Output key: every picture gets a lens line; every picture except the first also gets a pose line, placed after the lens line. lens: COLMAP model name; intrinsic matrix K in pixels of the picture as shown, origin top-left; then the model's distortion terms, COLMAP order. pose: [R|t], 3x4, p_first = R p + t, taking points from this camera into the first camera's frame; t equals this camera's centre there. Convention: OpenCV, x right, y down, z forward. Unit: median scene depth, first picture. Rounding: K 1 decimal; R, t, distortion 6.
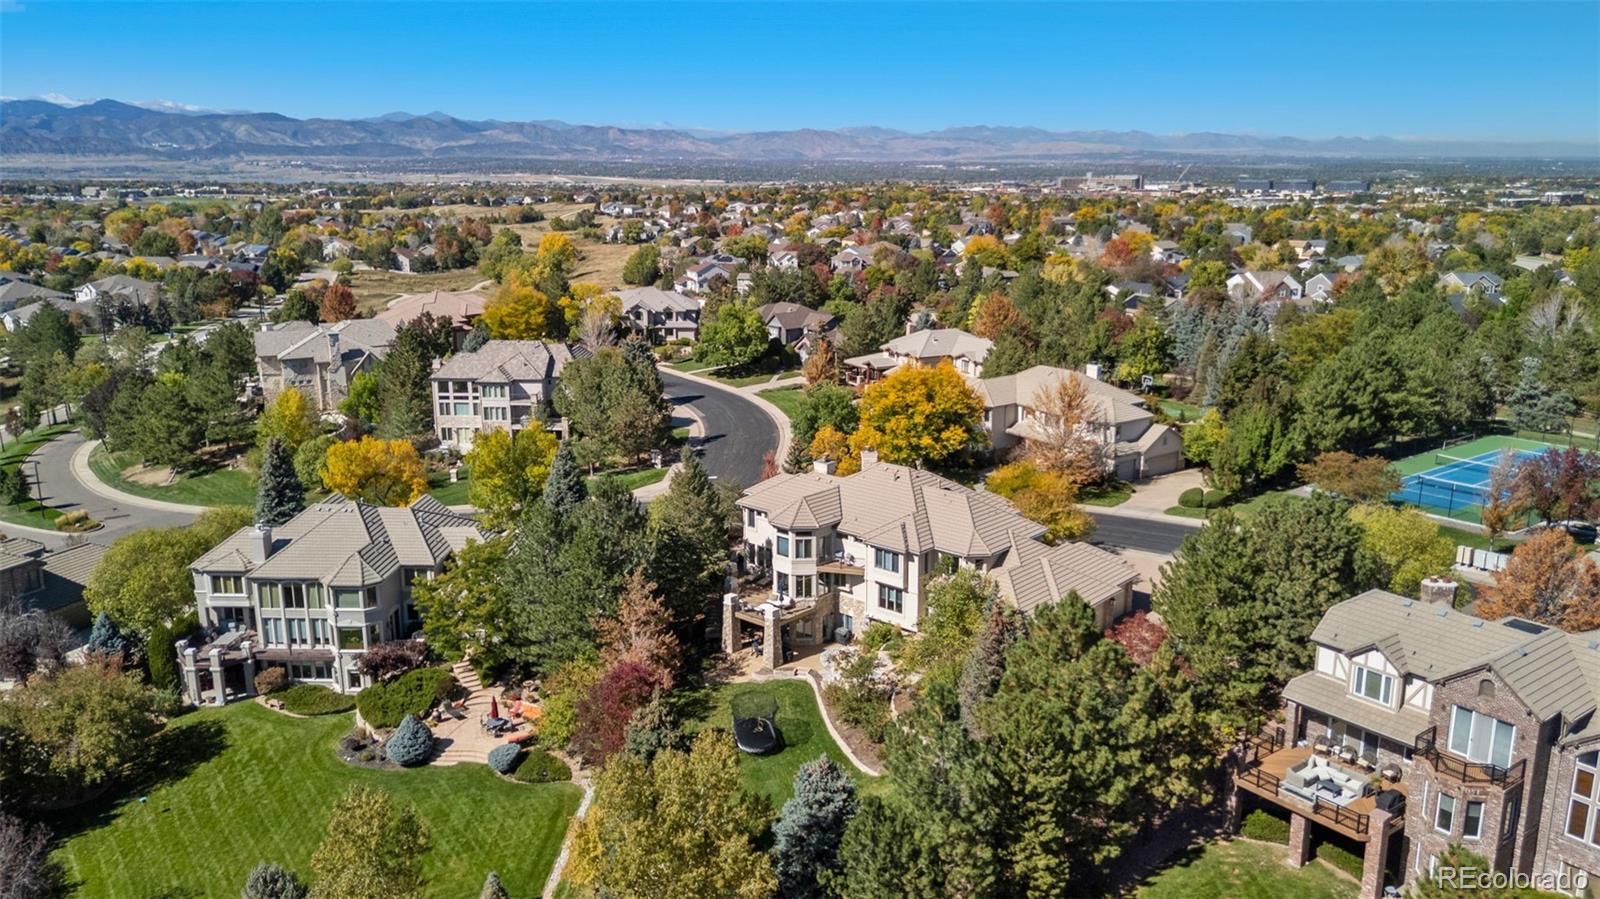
lens RADIAL K [[1132.1, 0, 790.0], [0, 1132.1, 450.6], [0, 0, 1]] dist [0.028144, -0.039947]
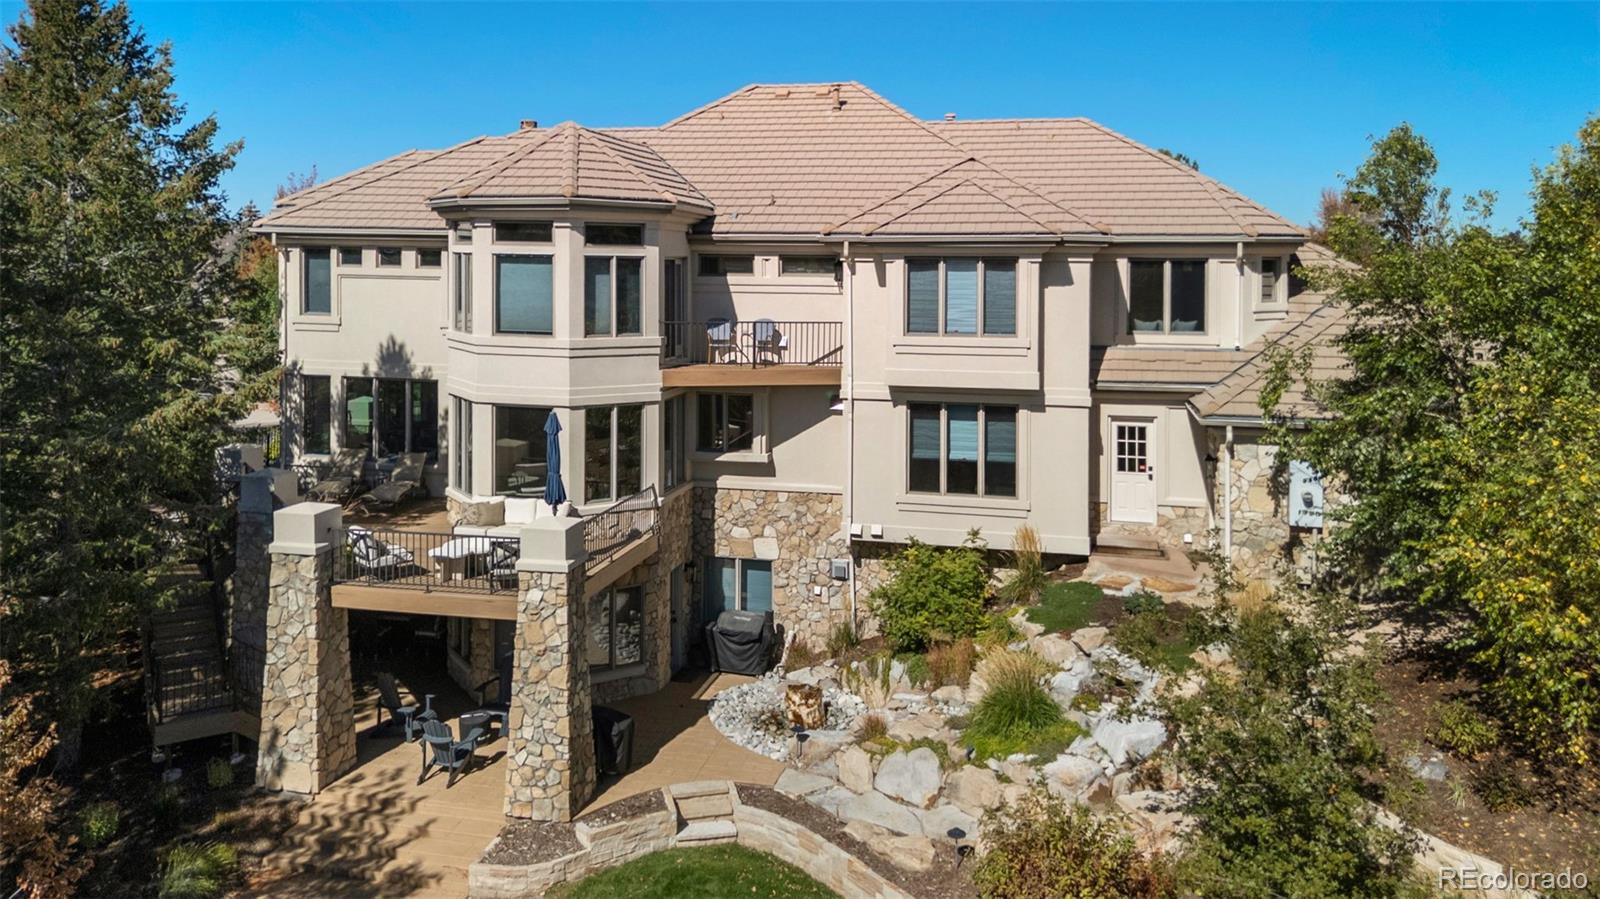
lens RADIAL K [[1226.4, 0, 798.8], [0, 1226.4, 302.7], [0, 0, 1]] dist [-0.001063, -0.002125]
pose [[0.868556, -0.008233, 0.495523, -0.086490], [0.101010, 0.981815, -0.160737, 0.135408], [-0.485189, 0.189662, 0.853593, 0.744630]]
